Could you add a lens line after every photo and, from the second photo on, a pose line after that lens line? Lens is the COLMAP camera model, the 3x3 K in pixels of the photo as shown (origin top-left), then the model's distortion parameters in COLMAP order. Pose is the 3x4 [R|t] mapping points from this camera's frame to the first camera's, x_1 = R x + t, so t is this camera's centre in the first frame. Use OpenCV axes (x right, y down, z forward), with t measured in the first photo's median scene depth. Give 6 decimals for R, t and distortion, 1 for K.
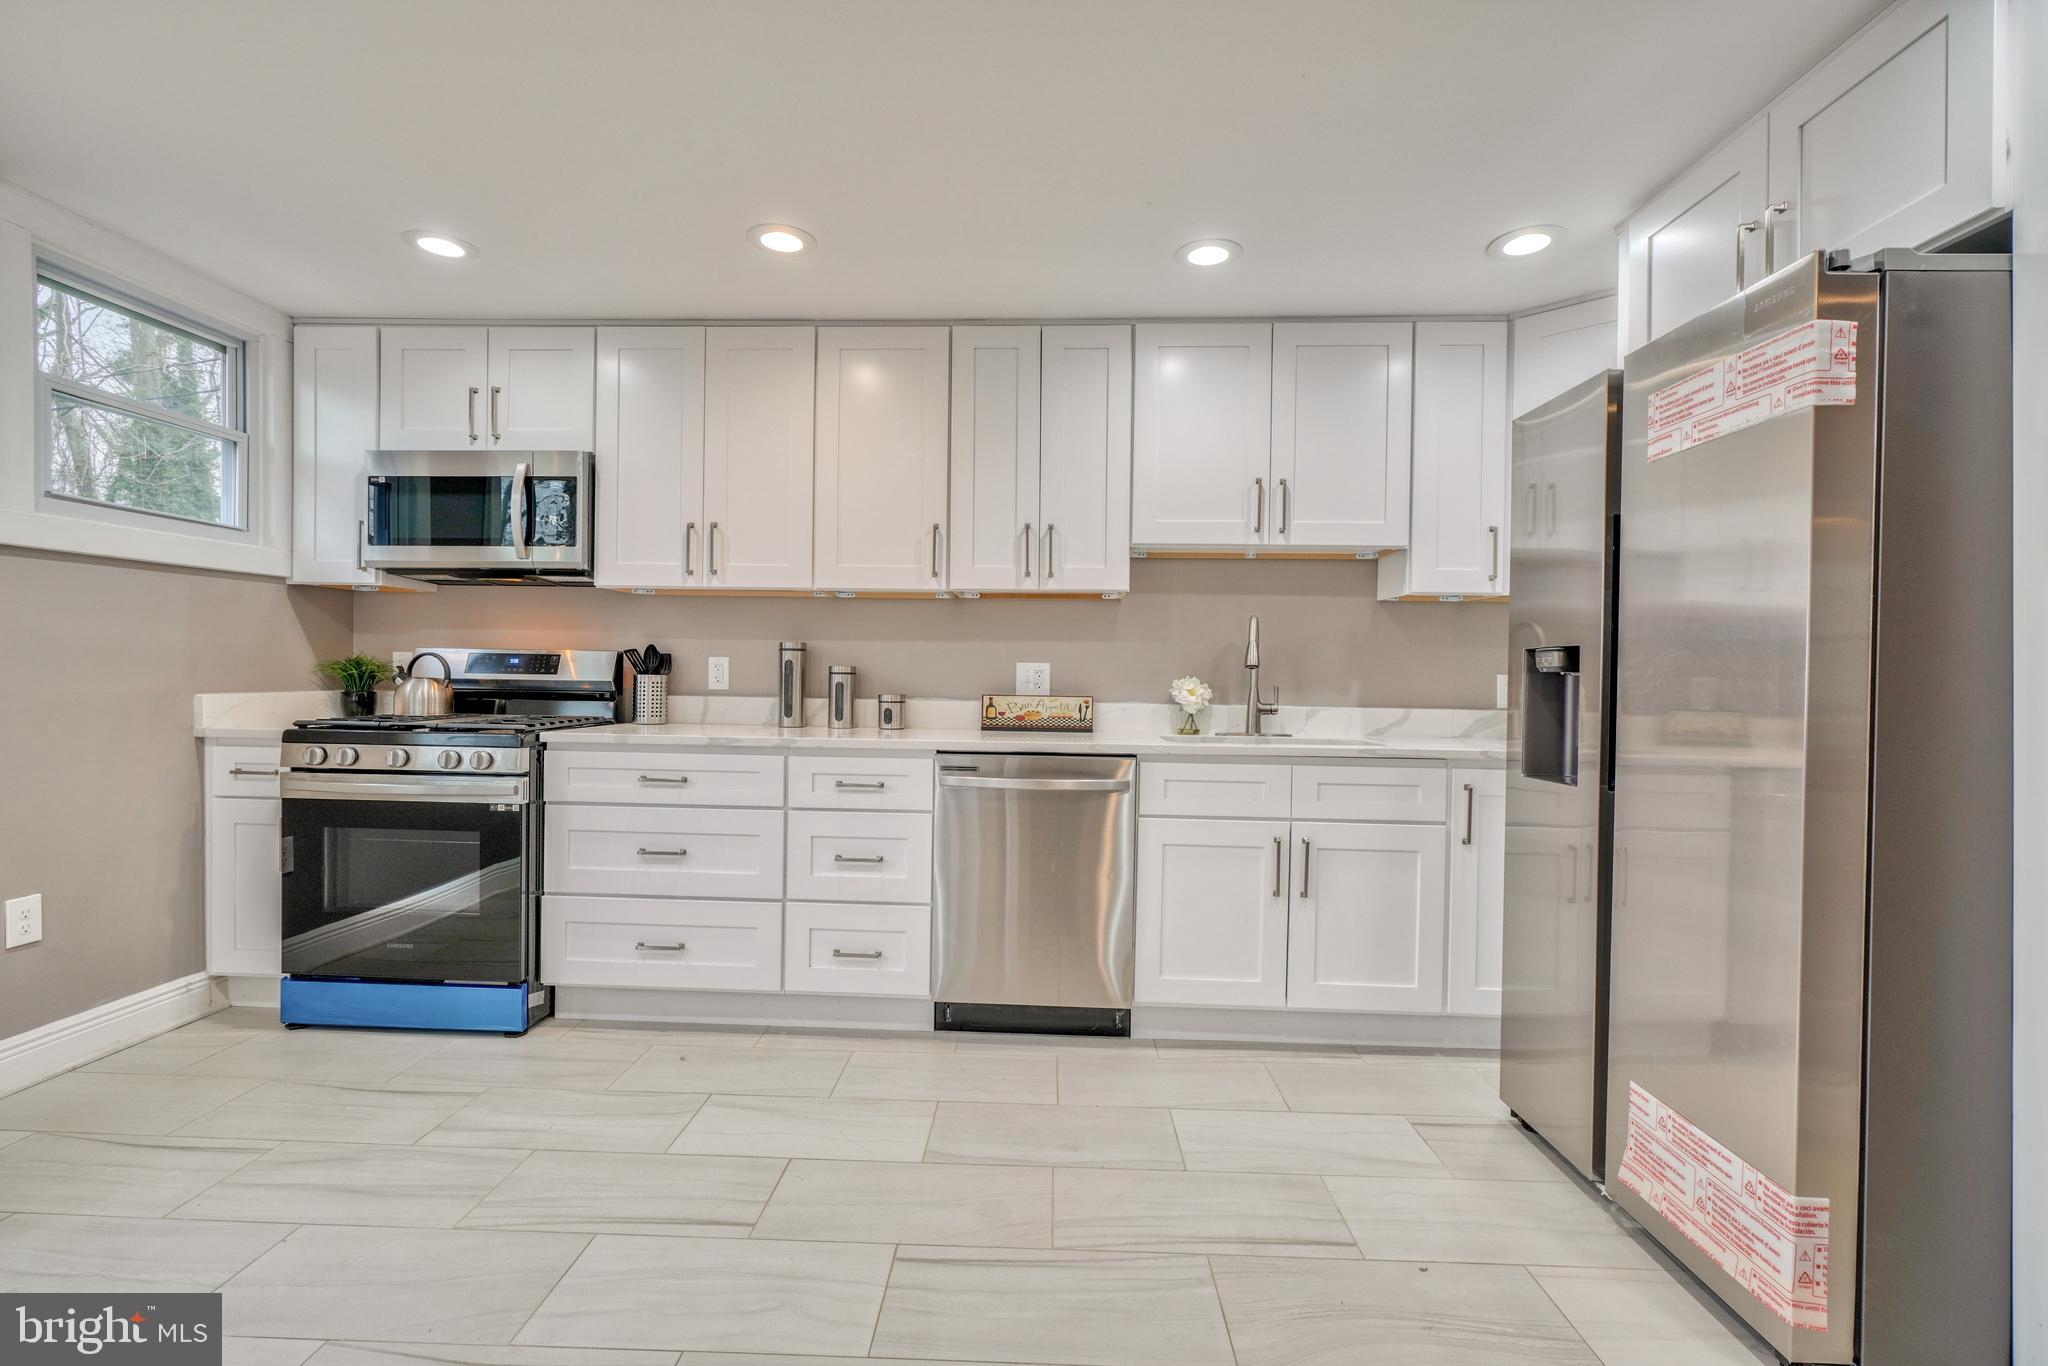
lens RADIAL K [[909.4, 0, 1020.5], [0, 909.4, 681.2], [0, 0, 1]] dist [-0.012034, 0.005440]
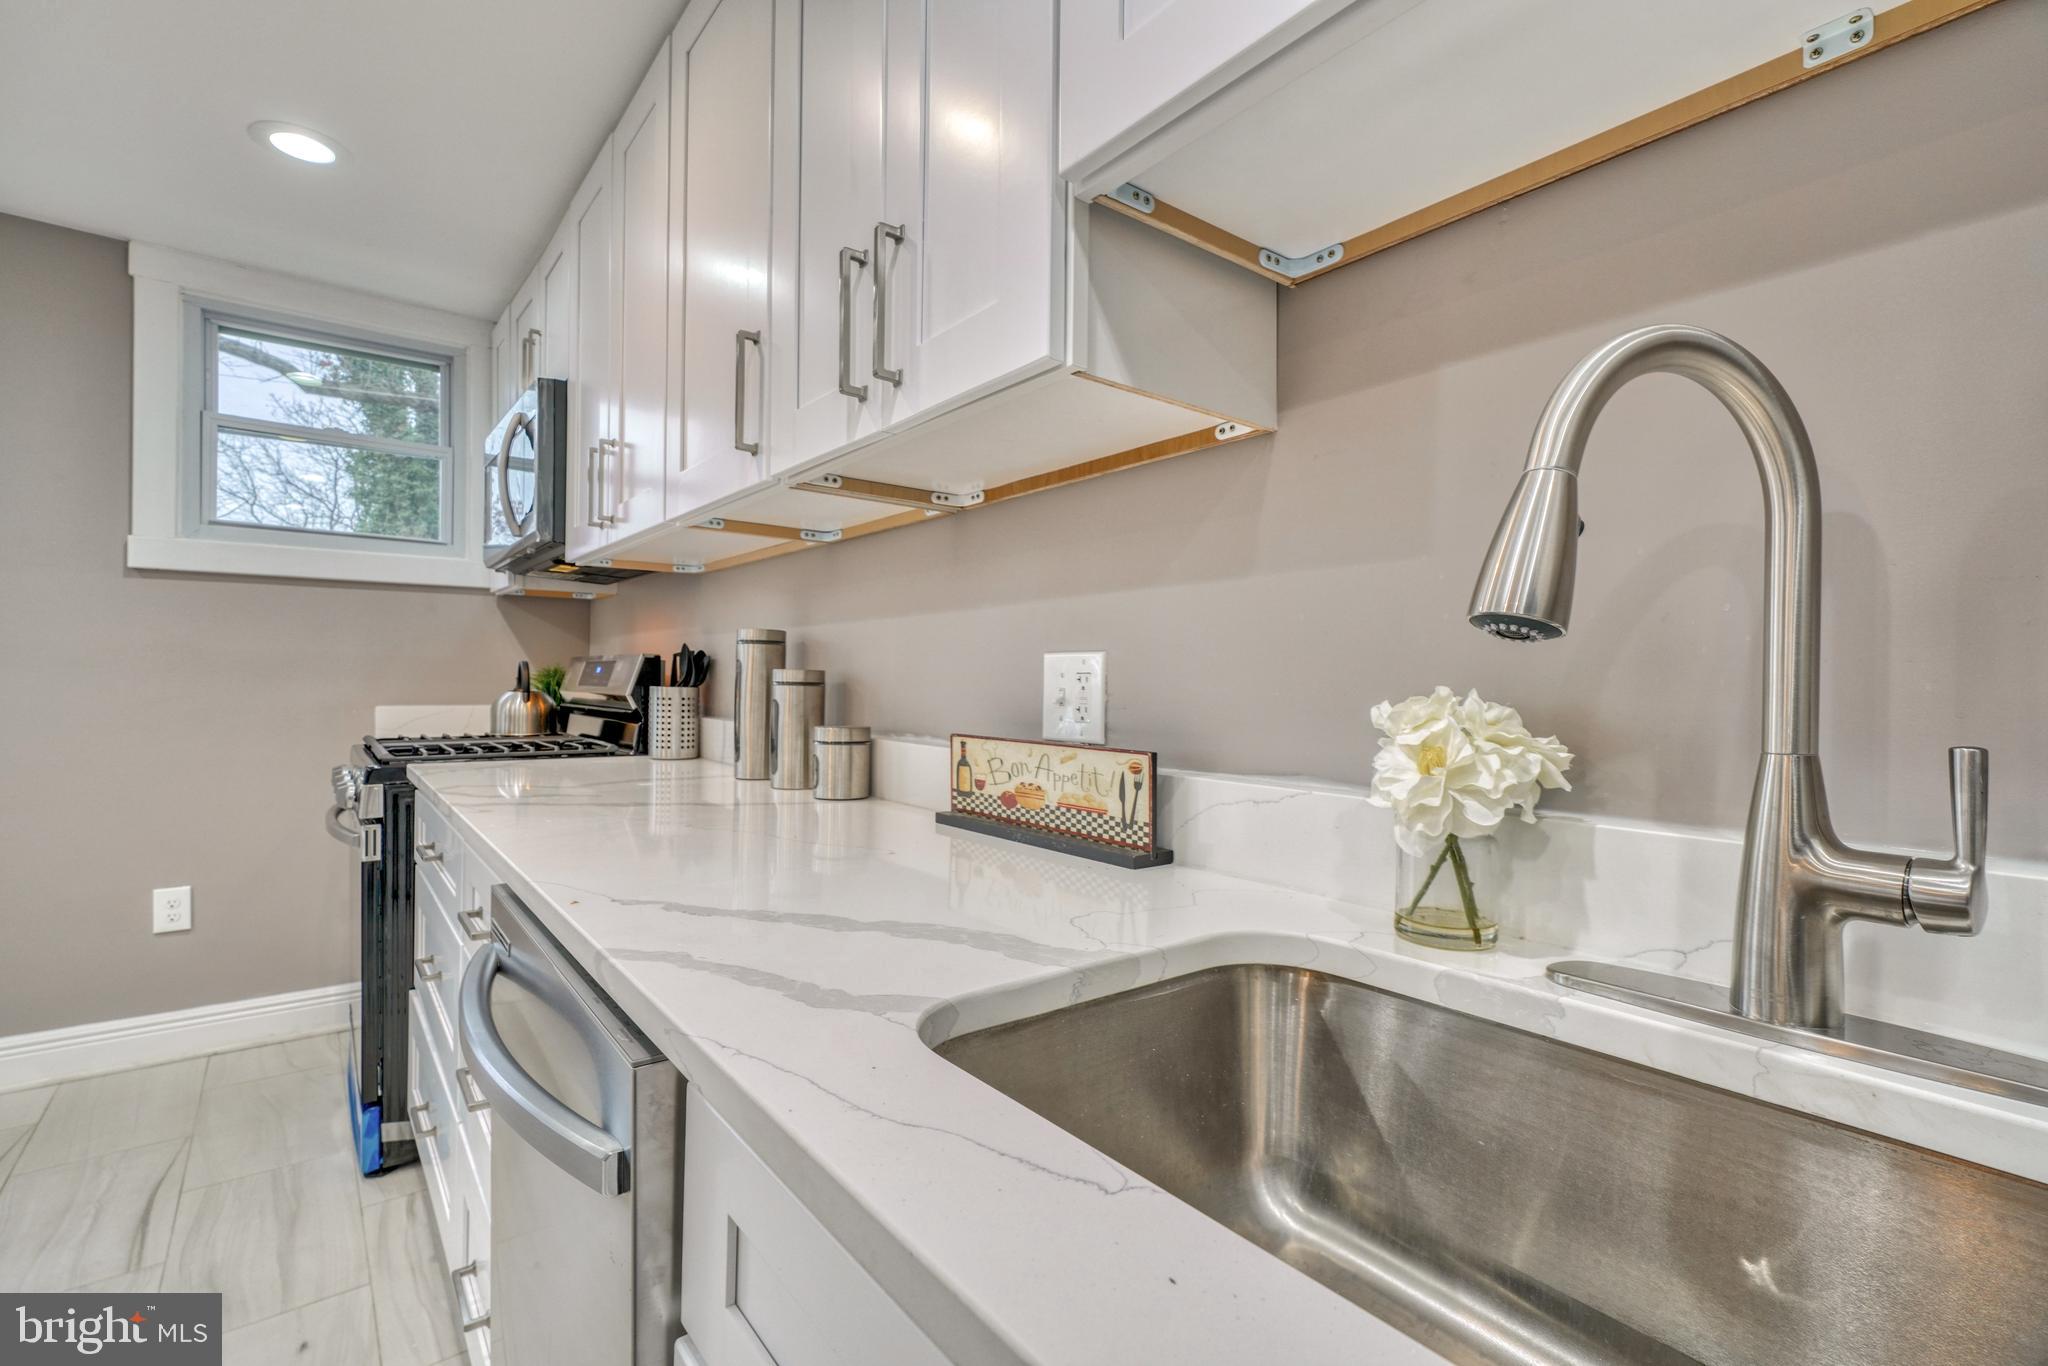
lens RADIAL K [[909.4, 0, 1020.5], [0, 909.4, 681.2], [0, 0, 1]] dist [-0.012034, 0.005440]
pose [[0.649643, -0.006437, -0.760212, 0.313389], [-0.007815, 0.999855, -0.015144, -0.003399], [0.760199, 0.015779, 0.649498, 0.819683]]
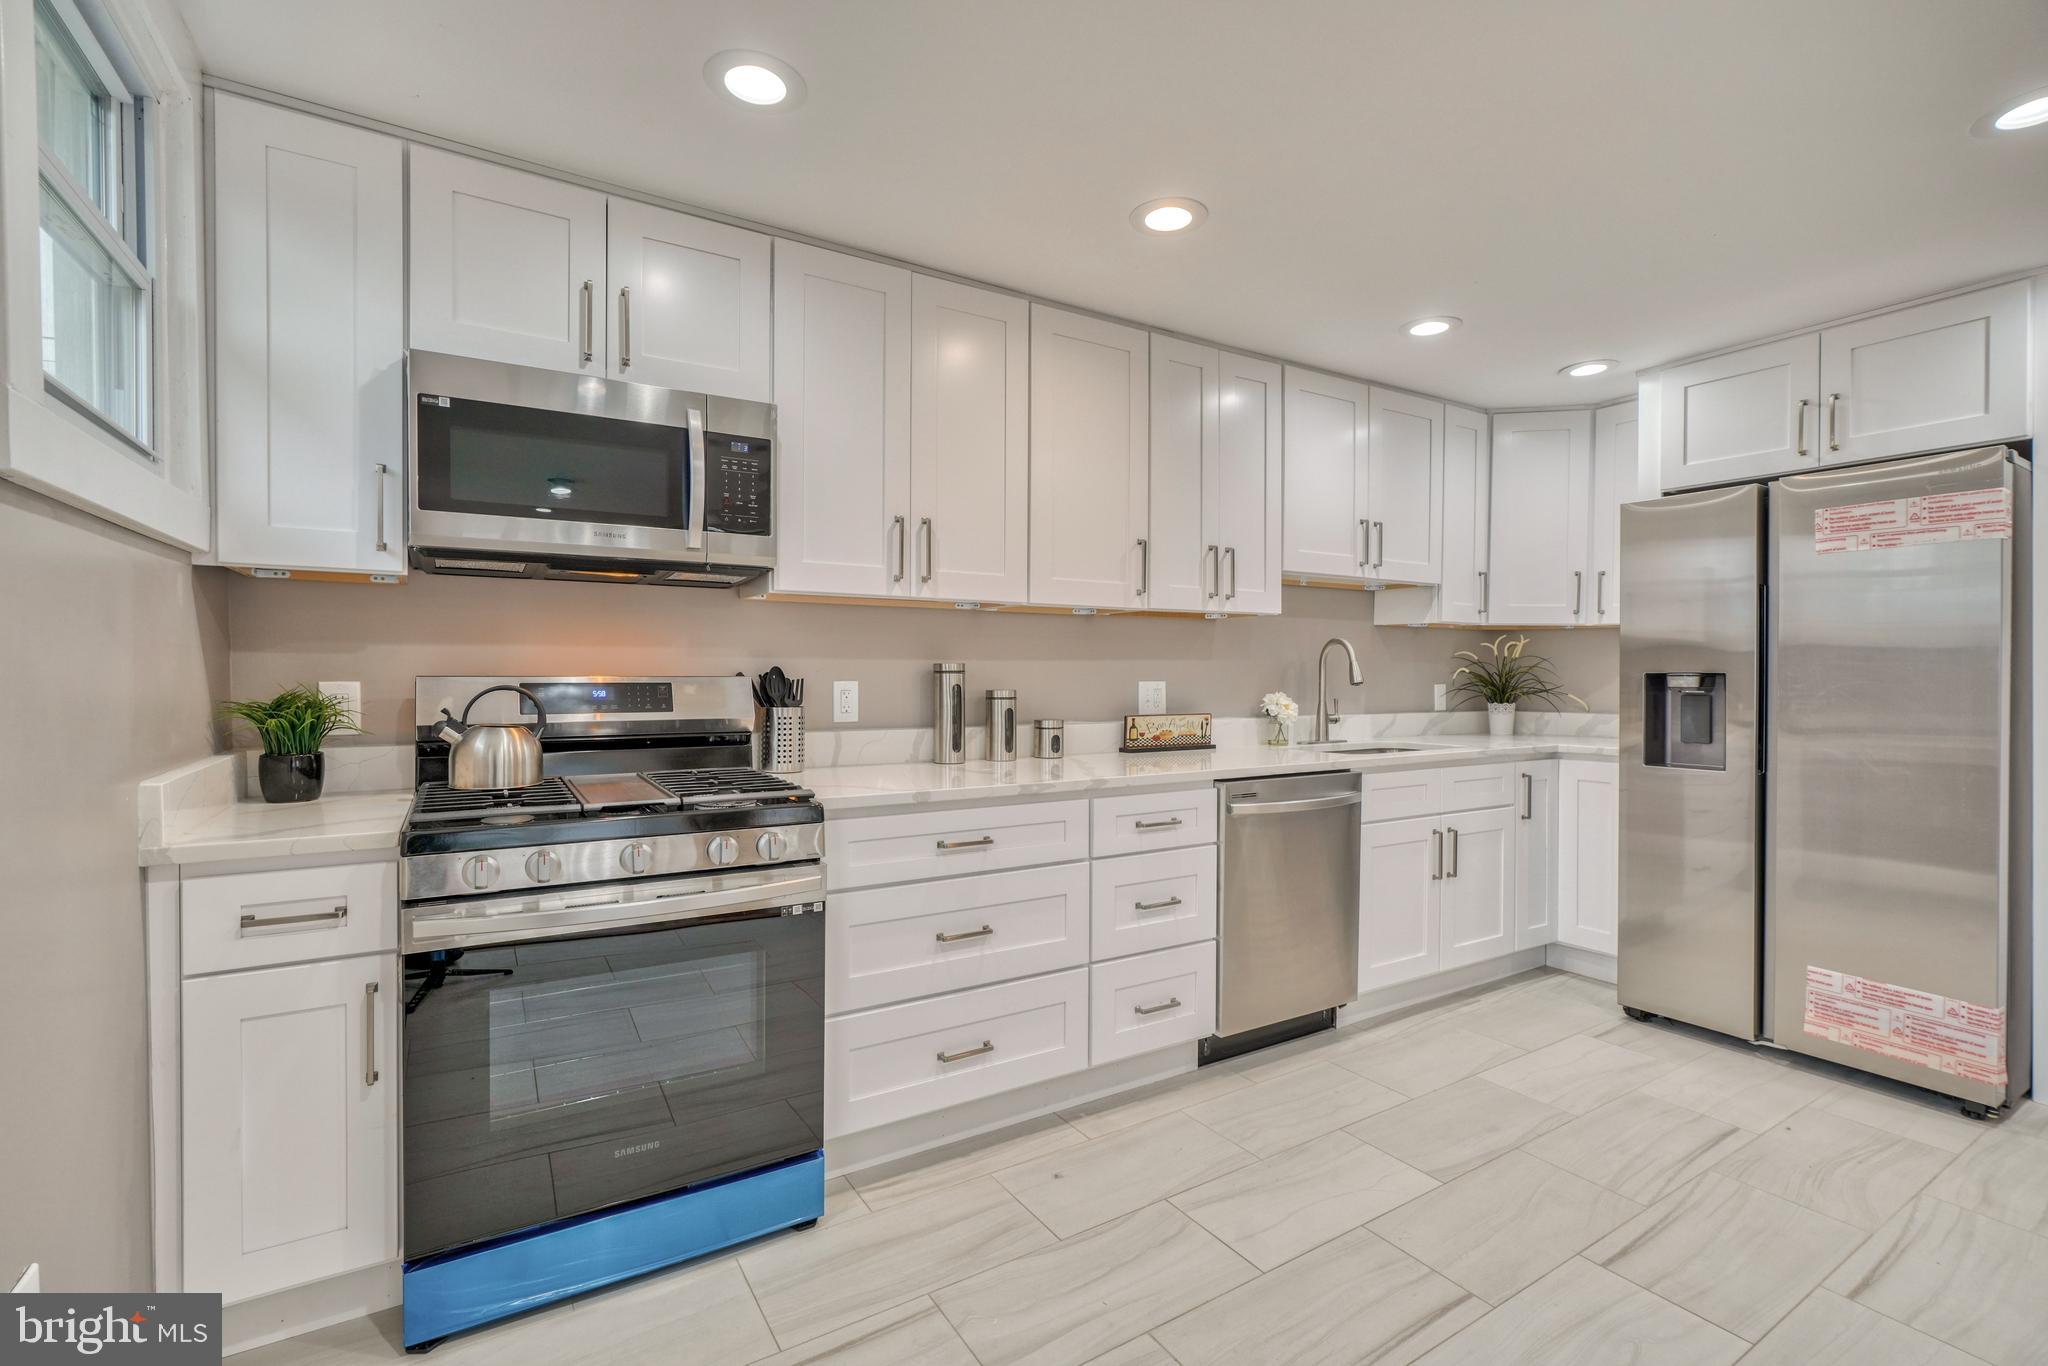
lens RADIAL K [[909.4, 0, 1020.5], [0, 909.4, 681.2], [0, 0, 1]] dist [-0.012034, 0.005440]
pose [[0.830734, -0.018583, 0.556360, -0.725649], [0.013151, 0.999819, 0.013758, -0.039889], [-0.556515, -0.004113, 0.830828, 0.283881]]
